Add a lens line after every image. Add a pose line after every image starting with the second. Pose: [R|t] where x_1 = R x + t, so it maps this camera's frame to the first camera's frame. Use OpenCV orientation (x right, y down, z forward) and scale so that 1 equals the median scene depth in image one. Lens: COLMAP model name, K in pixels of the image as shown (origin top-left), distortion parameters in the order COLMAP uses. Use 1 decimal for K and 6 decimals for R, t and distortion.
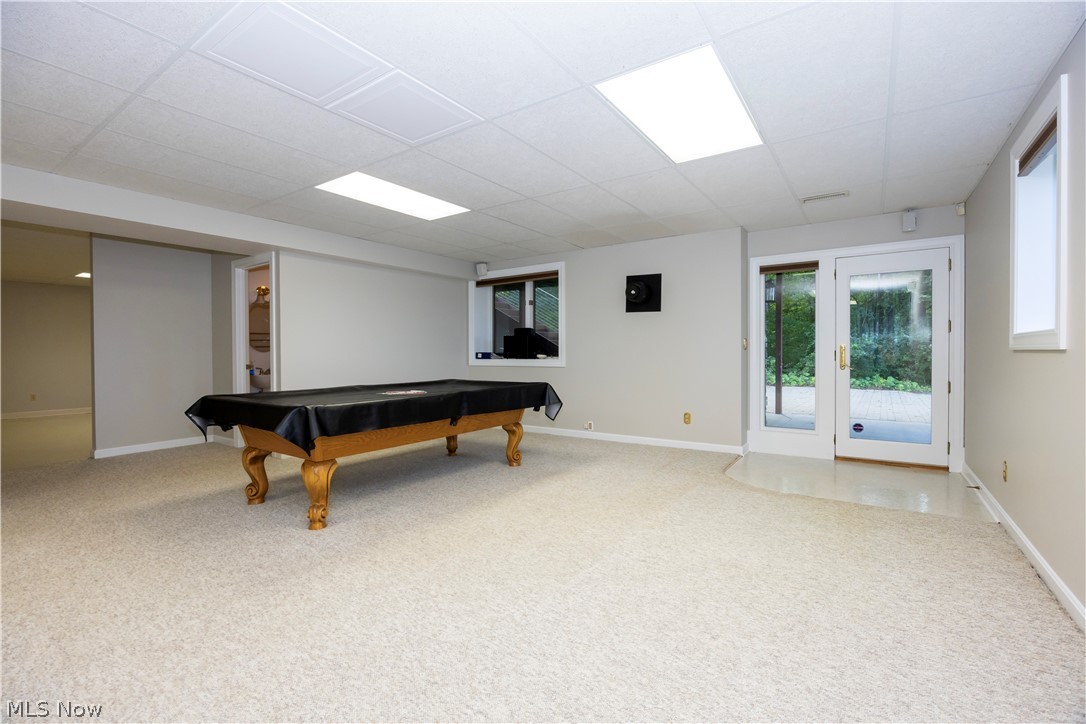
lens RADIAL K [[493.7, 0, 542.9], [0, 493.7, 358.5], [0, 0, 1]] dist [-0.002073, -0.000164]
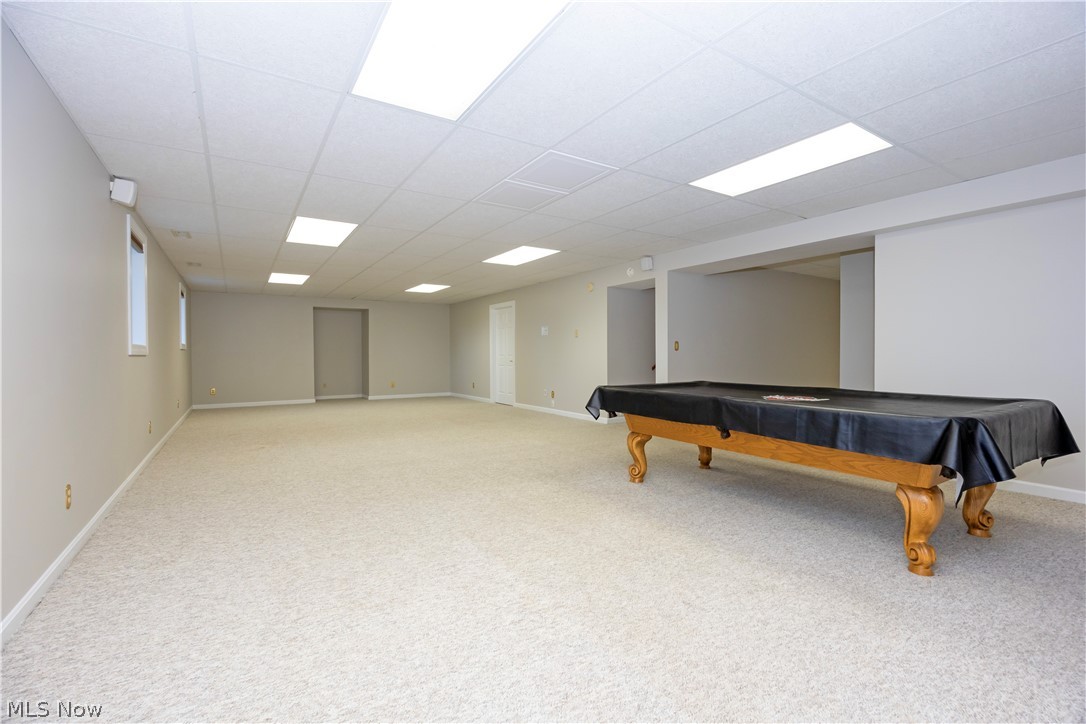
lens RADIAL K [[493.7, 0, 545.5], [0, 493.7, 359.5], [0, 0, 1]] dist [-0.002073, -0.000164]
pose [[-0.410636, 0.018633, -0.911609, 0.763370], [-0.003847, 0.999747, 0.022168, -0.014184], [0.911791, 0.012610, -0.410461, 1.179696]]
